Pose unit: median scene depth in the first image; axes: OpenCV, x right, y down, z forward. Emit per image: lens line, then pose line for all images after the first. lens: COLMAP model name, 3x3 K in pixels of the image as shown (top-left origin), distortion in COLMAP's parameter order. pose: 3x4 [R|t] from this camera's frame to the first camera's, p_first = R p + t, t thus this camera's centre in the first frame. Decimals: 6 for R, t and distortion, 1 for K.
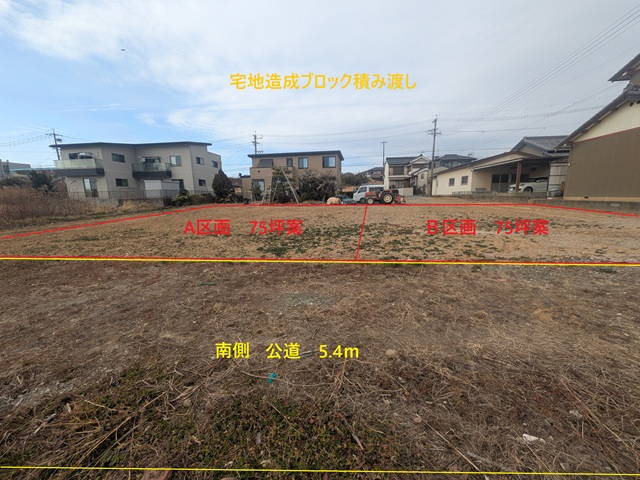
lens RADIAL K [[249.7, 0, 320.8], [0, 249.7, 249.0], [0, 0, 1]] dist [0.000061, 0.000226]
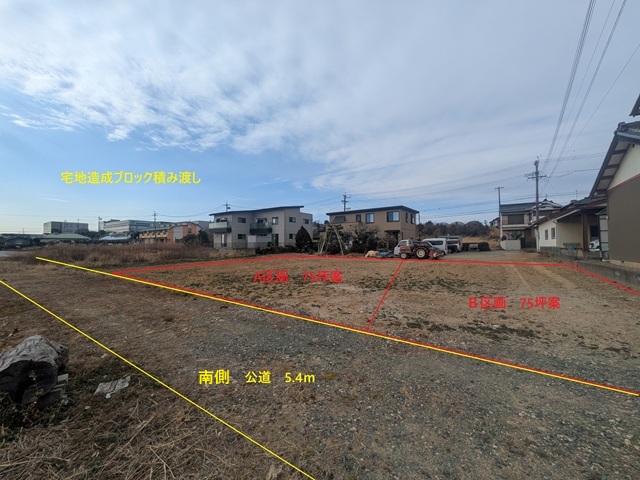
lens RADIAL K [[249.7, 0, 320.8], [0, 249.7, 249.0], [0, 0, 1]] dist [0.000061, 0.000226]
pose [[0.880526, 0.020385, -0.473559, 0.267635], [-0.110602, 0.980332, -0.163452, -0.012482], [0.460913, 0.196301, 0.865462, -0.013209]]
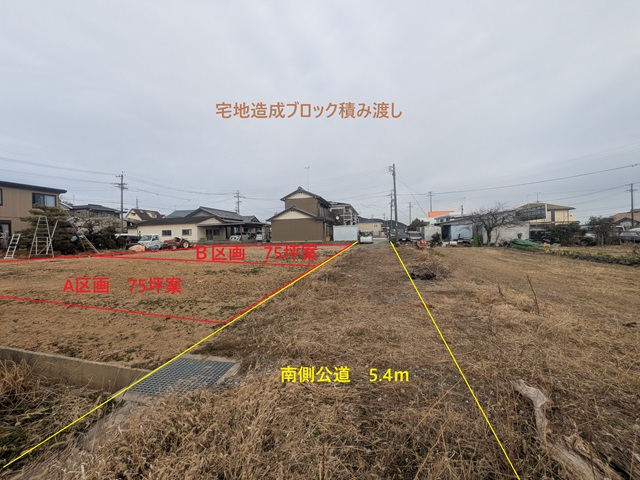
lens RADIAL K [[253.5, 0, 320.0], [0, 253.5, 240.0], [0, 0, 1]] dist [0.000829, -0.000307]
pose [[0.108548, 0.004206, 0.994082, -0.644627], [0.226886, 0.973493, -0.028893, -0.025203], [-0.967853, 0.228680, 0.104717, 0.145767]]
